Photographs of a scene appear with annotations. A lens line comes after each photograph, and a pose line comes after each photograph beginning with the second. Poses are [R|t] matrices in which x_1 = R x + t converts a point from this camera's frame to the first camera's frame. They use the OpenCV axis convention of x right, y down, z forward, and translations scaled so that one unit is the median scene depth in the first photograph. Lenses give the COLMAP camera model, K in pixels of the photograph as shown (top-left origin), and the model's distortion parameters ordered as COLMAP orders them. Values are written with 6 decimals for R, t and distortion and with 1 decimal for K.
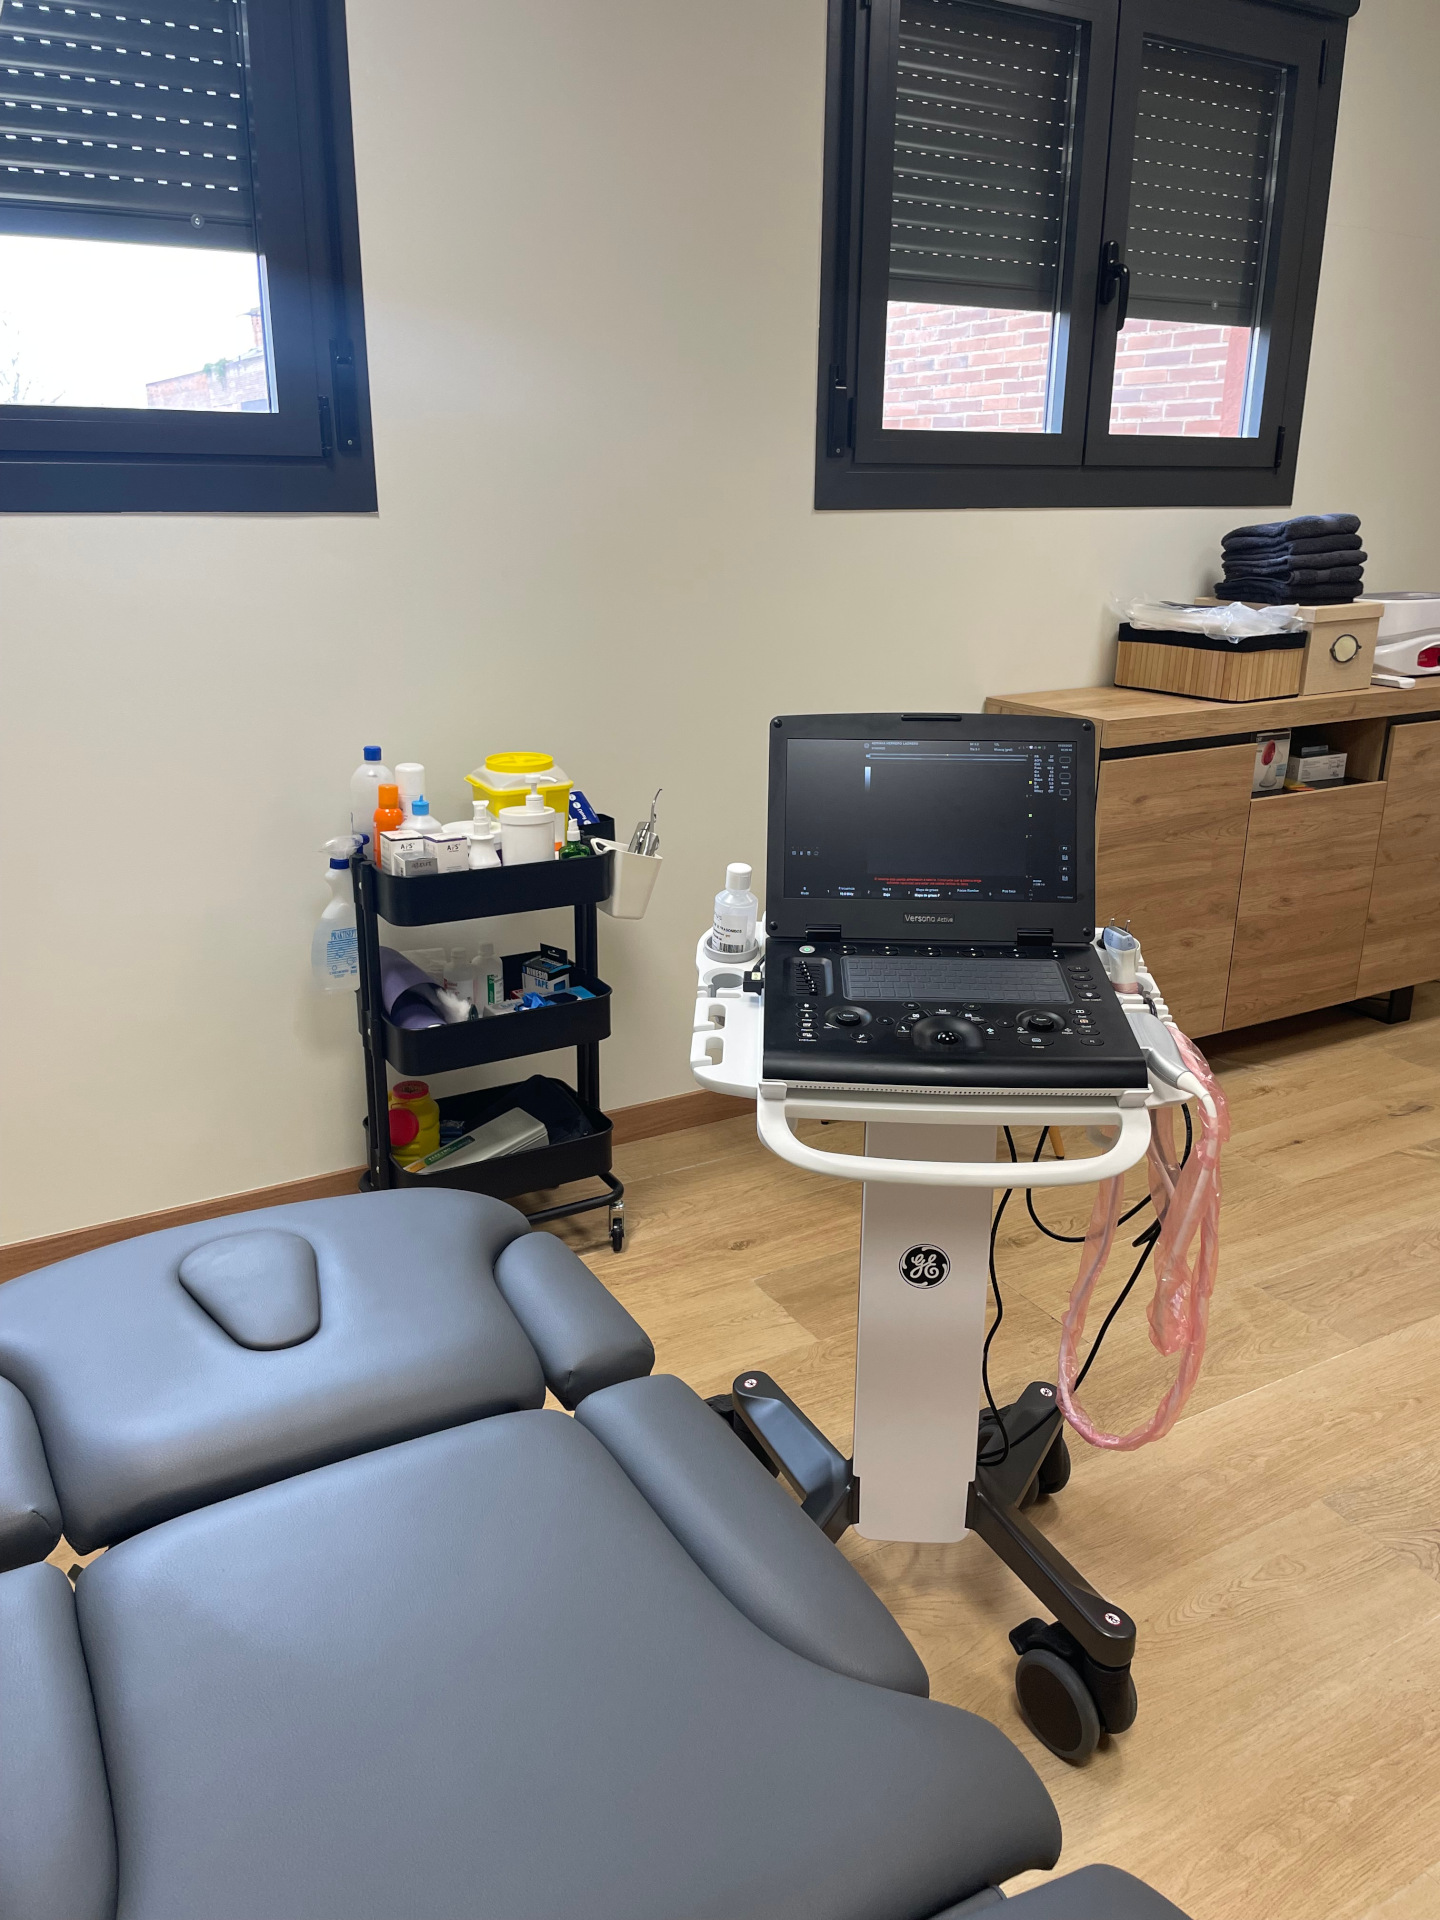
lens RADIAL K [[1440.8, 0, 711.9], [0, 1440.8, 962.0], [0, 0, 1]] dist [0.052320, -0.051549]
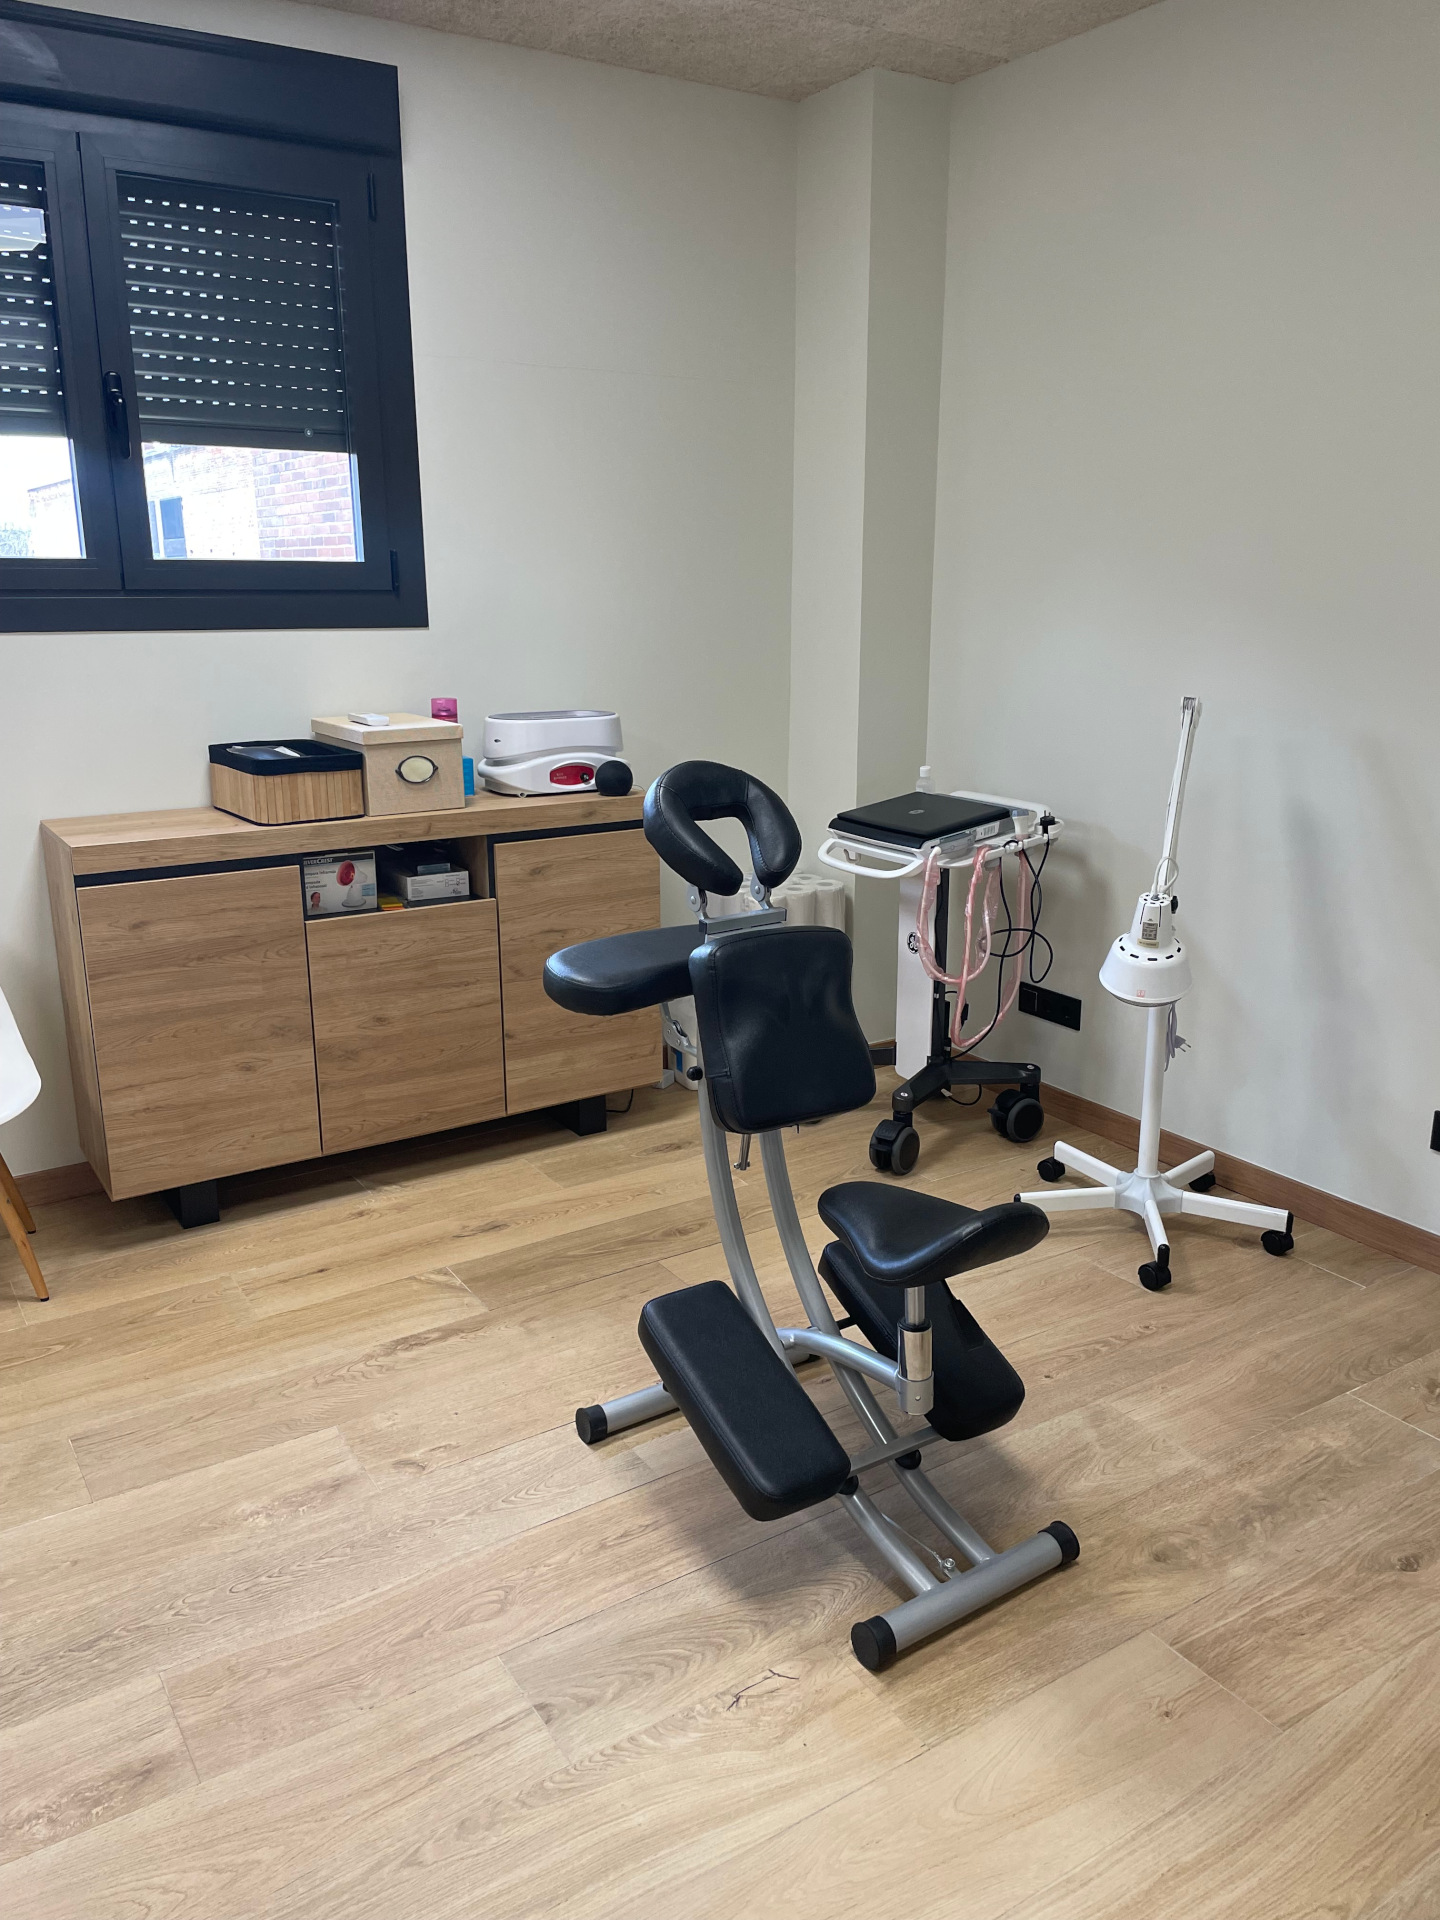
lens RADIAL K [[1435.4, 0, 726.6], [0, 1435.4, 970.8], [0, 0, 1]] dist [0.092686, -0.131218]
pose [[0.998235, -0.023112, 0.054702, 0.630903], [0.026162, 0.998104, -0.055708, -0.016220], [-0.053311, 0.057041, 0.996947, 0.000586]]
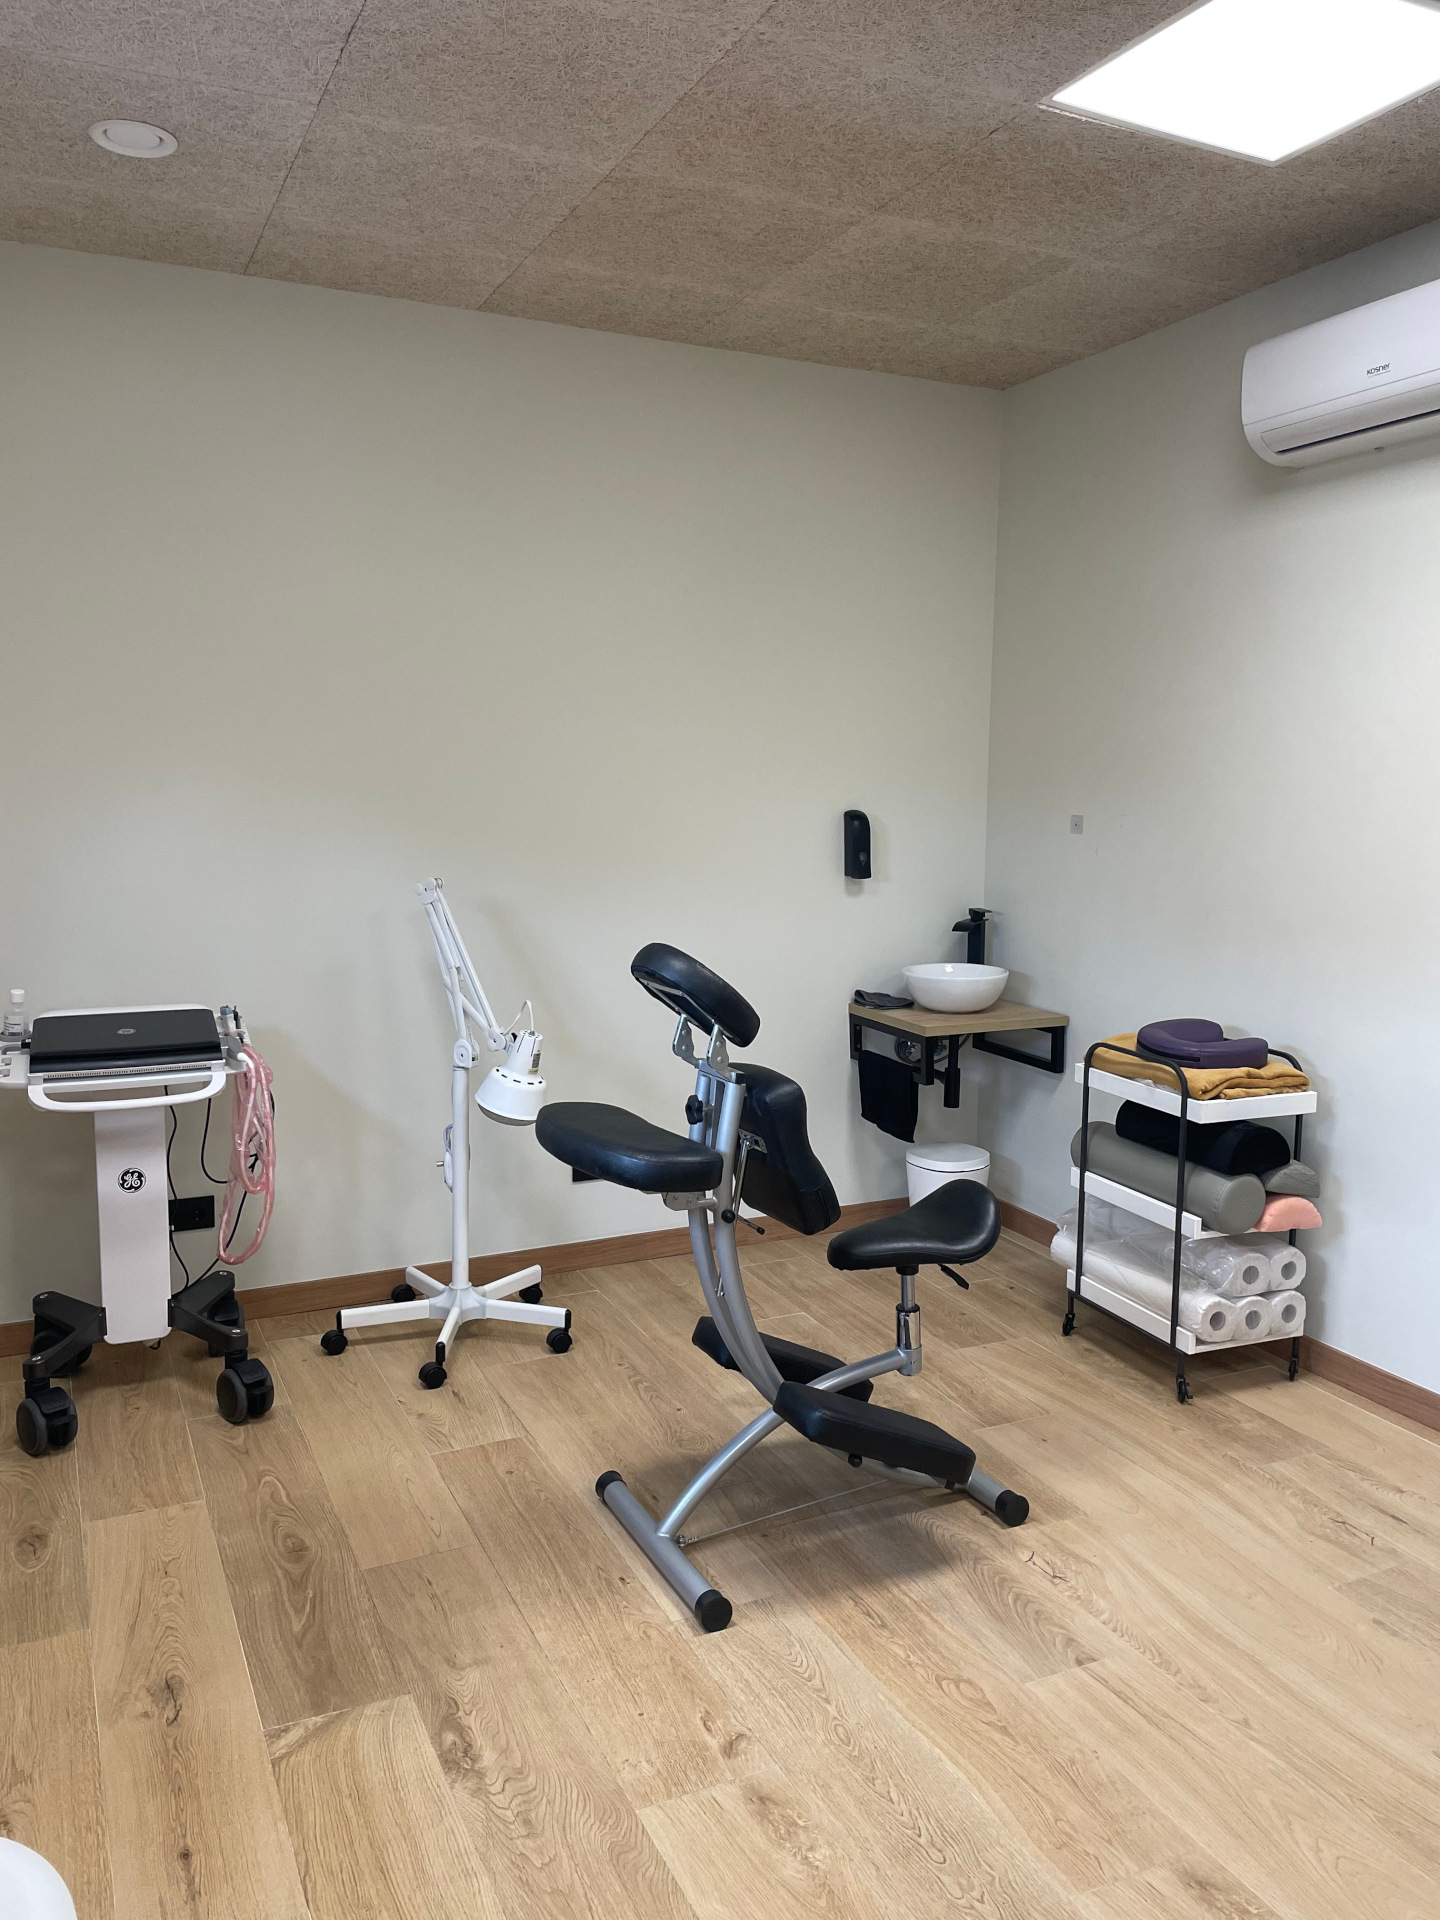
lens RADIAL K [[1435.4, 0, 726.6], [0, 1435.4, 970.8], [0, 0, 1]] dist [0.092686, -0.131218]
pose [[0.076980, -0.136912, 0.987588, -0.134632], [0.307837, 0.945396, 0.107067, -0.225545], [-0.948320, 0.295774, 0.114923, 0.606014]]
